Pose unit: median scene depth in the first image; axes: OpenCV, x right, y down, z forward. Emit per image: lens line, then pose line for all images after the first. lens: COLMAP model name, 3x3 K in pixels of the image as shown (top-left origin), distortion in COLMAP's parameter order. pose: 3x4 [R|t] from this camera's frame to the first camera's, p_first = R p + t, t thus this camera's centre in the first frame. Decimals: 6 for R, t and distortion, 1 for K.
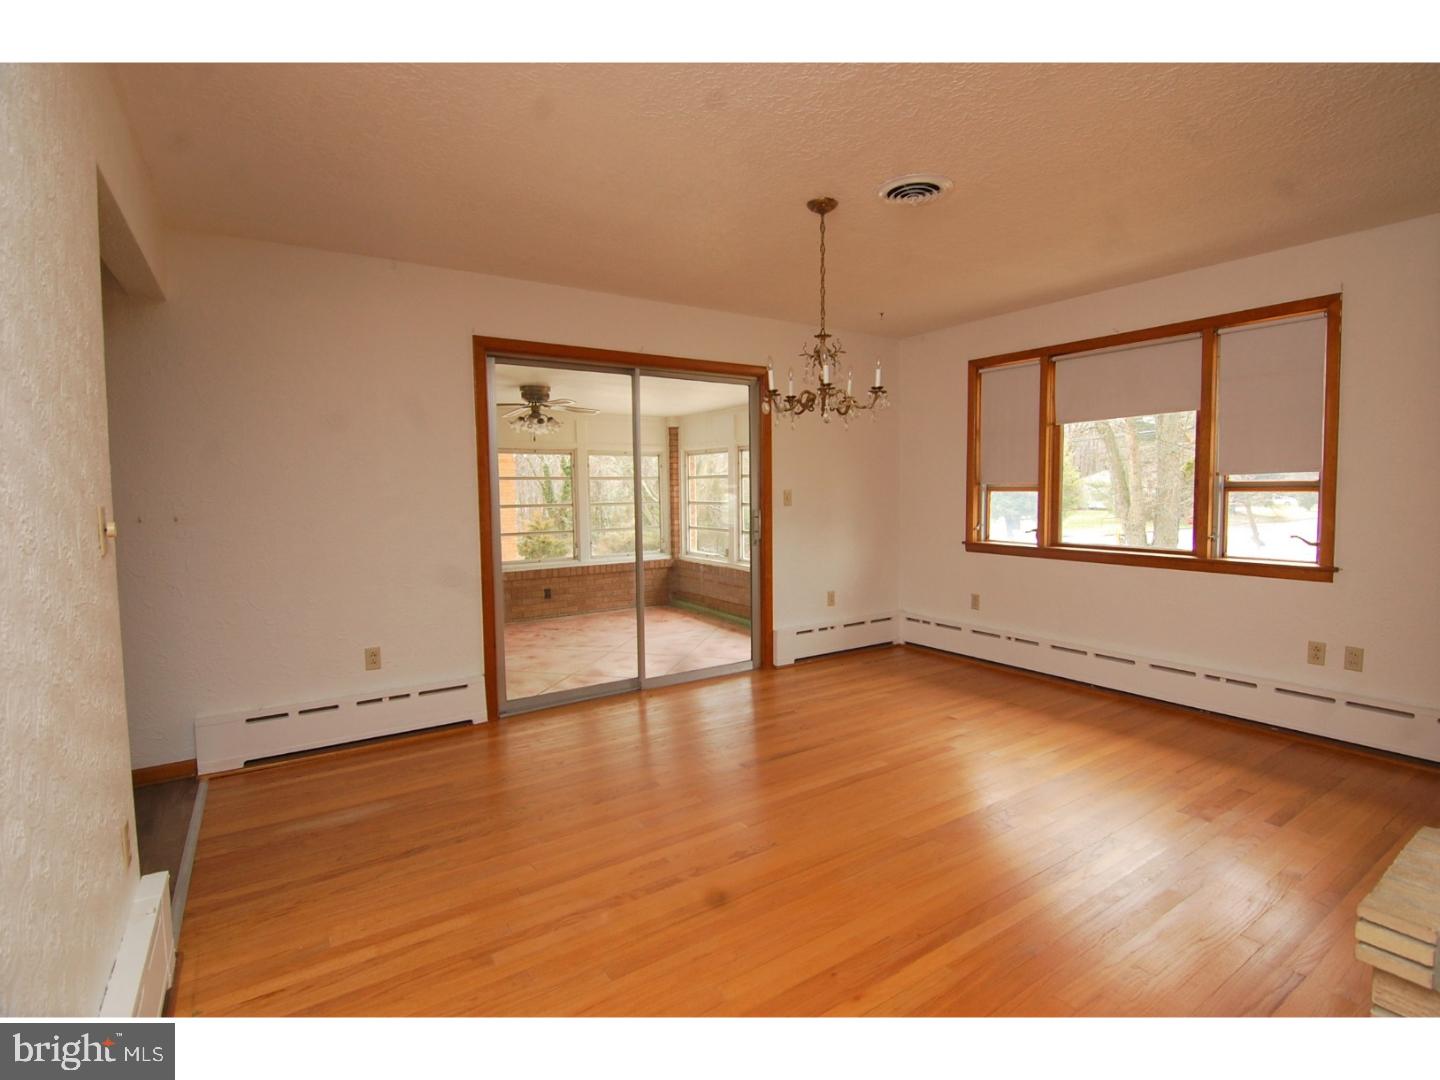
lens RADIAL K [[697.8, 0, 718.0], [0, 697.8, 532.3], [0, 0, 1]] dist [-0.010468, -0.004985]
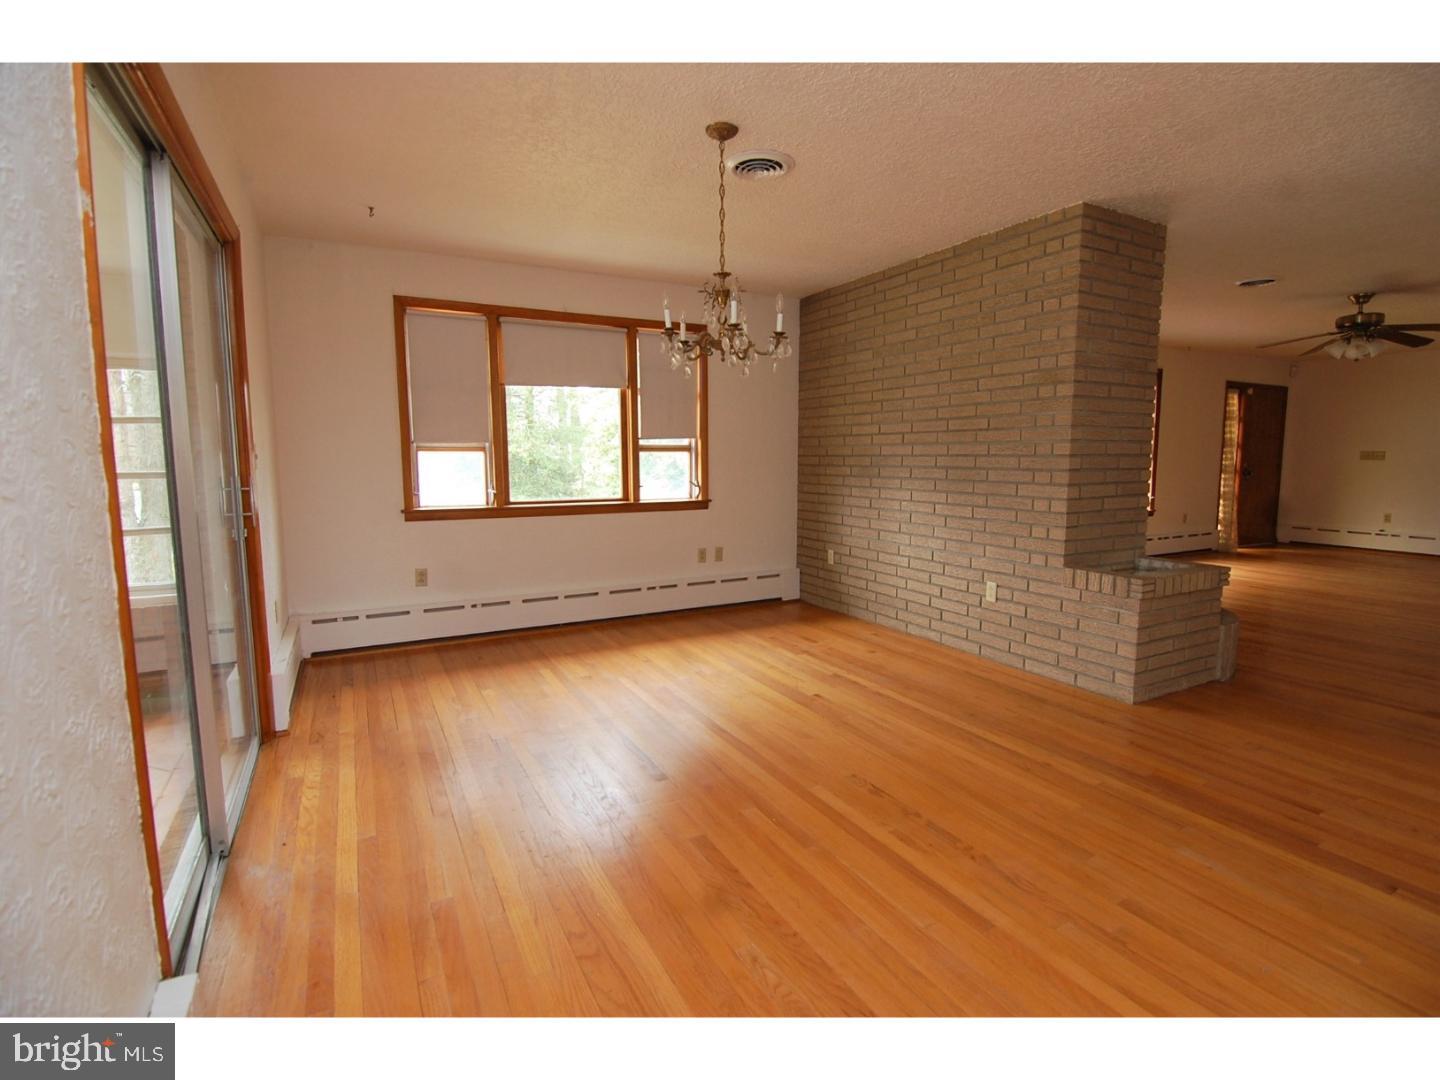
lens RADIAL K [[697.8, 0, 735.1], [0, 697.8, 529.9], [0, 0, 1]] dist [-0.010468, -0.004985]
pose [[0.079923, -0.090561, 0.992679, -0.585293], [0.066435, 0.994134, 0.085345, -0.010482], [-0.994585, 0.059128, 0.085470, 0.668367]]
